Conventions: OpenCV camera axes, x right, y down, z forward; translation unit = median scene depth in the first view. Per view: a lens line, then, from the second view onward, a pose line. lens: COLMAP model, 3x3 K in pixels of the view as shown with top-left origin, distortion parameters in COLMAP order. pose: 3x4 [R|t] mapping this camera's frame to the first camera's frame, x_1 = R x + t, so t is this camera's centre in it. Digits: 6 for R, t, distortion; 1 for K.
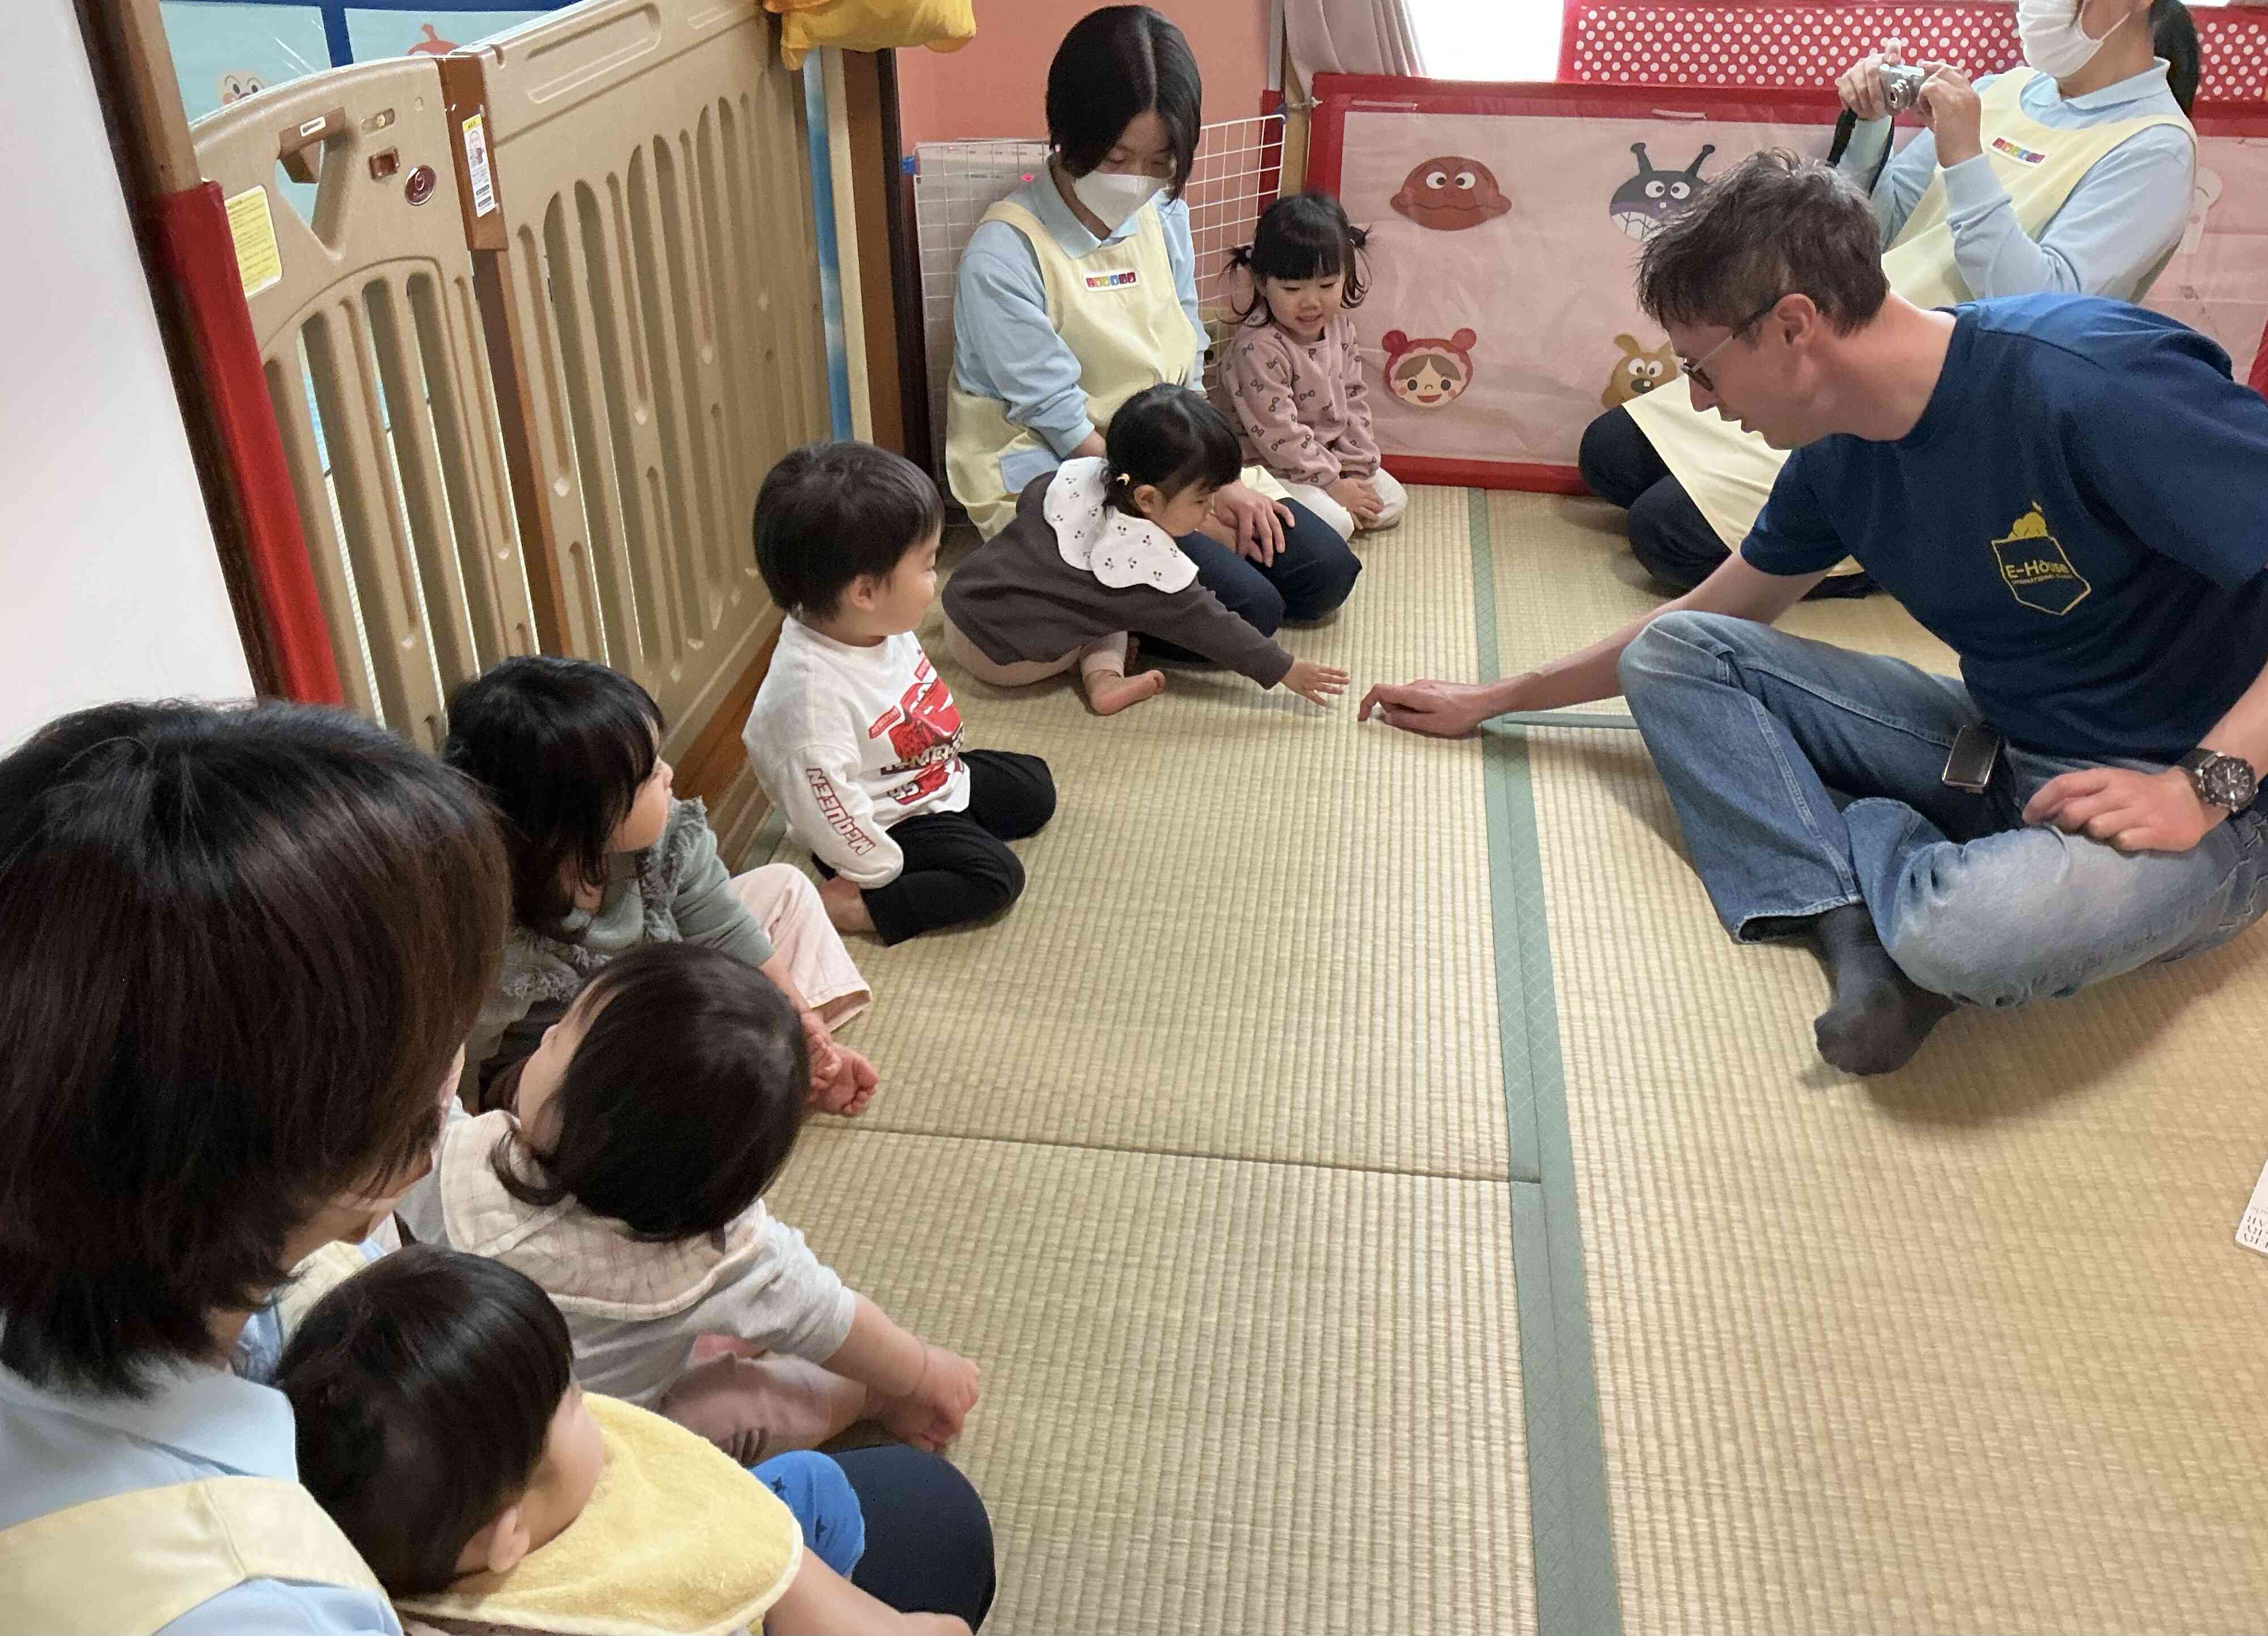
lens RADIAL K [[1955.5, 0, 1134.0], [0, 1955.5, 818.0], [0, 0, 1]] dist [0.123962, -0.301141]
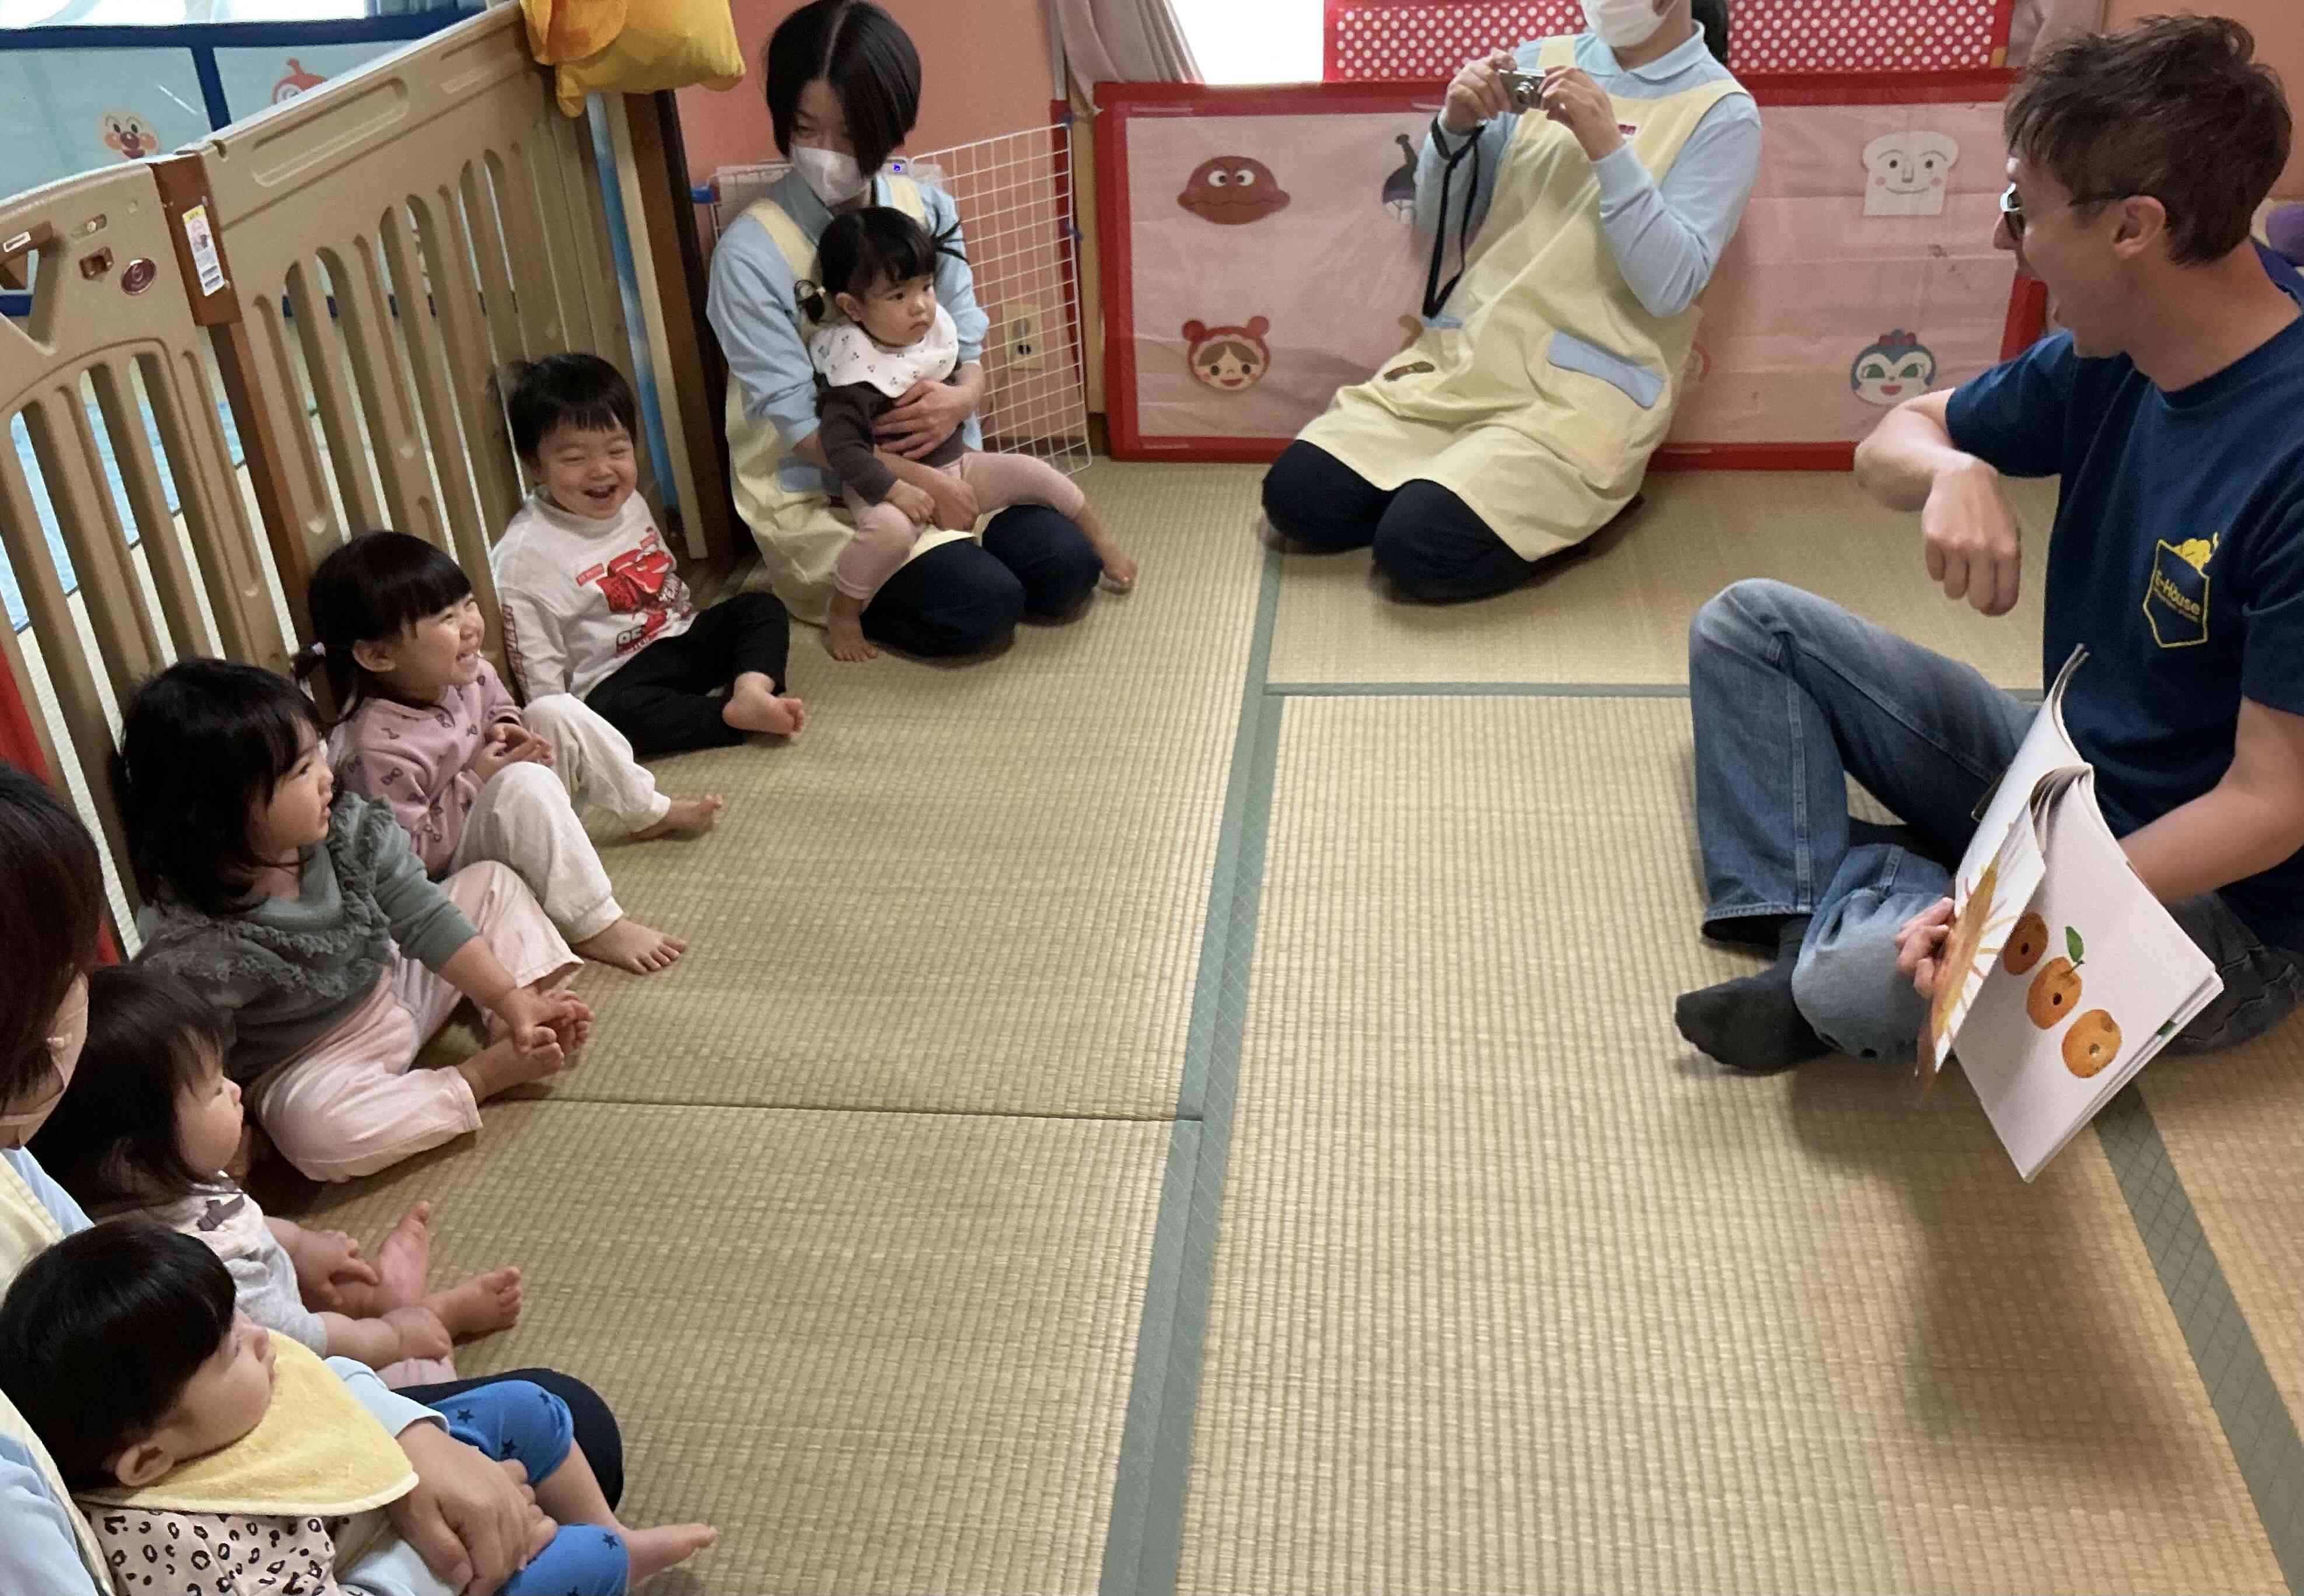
lens RADIAL K [[2011.5, 0, 1152.3], [0, 2011.5, 771.5], [0, 0, 1]] dist [0.091425, -0.204924]
pose [[0.998857, -0.046035, -0.012856, 0.125027], [0.045995, 0.998936, -0.003385, -0.004969], [0.012999, 0.002790, 0.999912, -0.082778]]
